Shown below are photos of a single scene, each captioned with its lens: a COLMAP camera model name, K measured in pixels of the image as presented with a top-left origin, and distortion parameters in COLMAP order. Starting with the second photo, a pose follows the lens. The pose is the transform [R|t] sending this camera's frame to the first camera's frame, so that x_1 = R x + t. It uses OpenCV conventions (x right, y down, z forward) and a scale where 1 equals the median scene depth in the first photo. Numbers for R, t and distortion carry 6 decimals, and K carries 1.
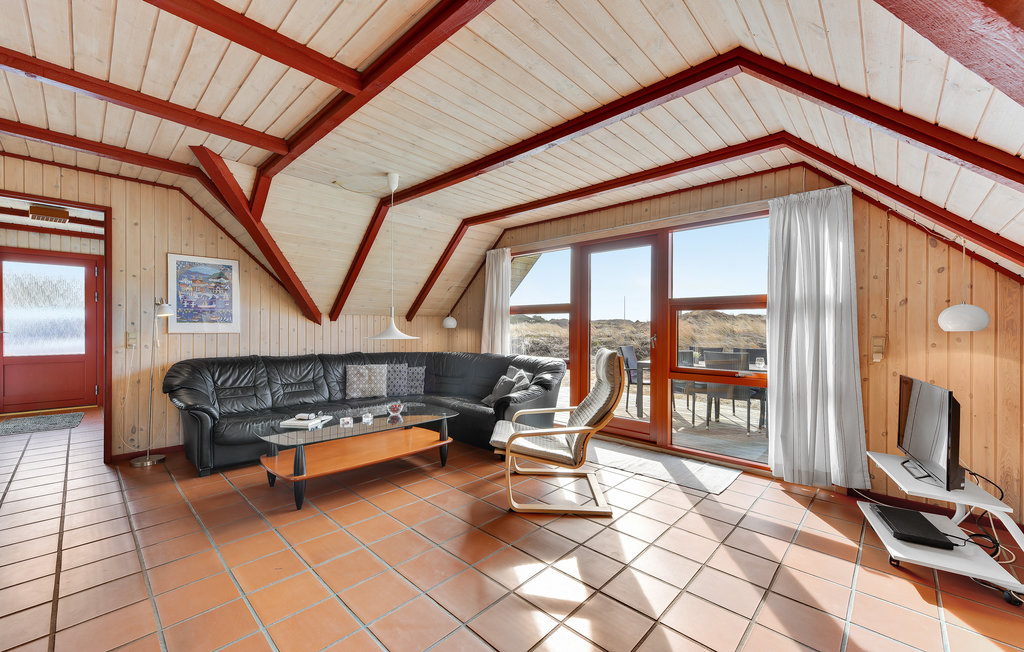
lens RADIAL K [[405.6, 0, 512.0], [0, 405.6, 326.0], [0, 0, 1]] dist [0.001887, 0.000061]
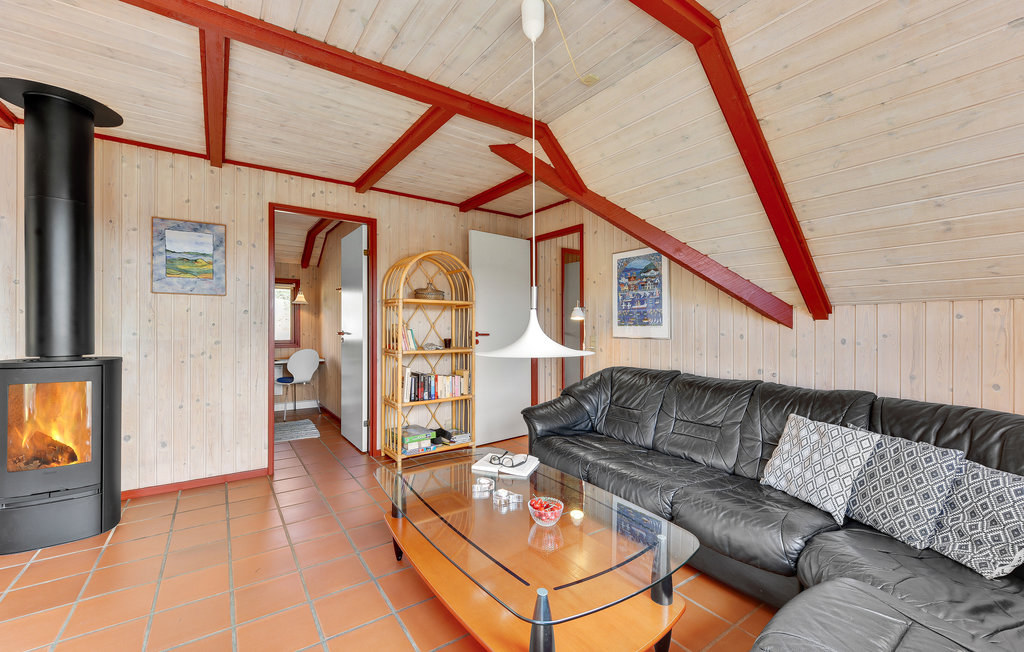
lens RADIAL K [[405.6, 0, 512.0], [0, 405.6, 326.0], [0, 0, 1]] dist [0.001887, 0.000061]
pose [[-0.189646, -0.011279, -0.981788, 0.128954], [-0.001169, 0.999936, -0.011261, 0.002160], [0.981852, -0.000988, -0.189647, 0.905836]]
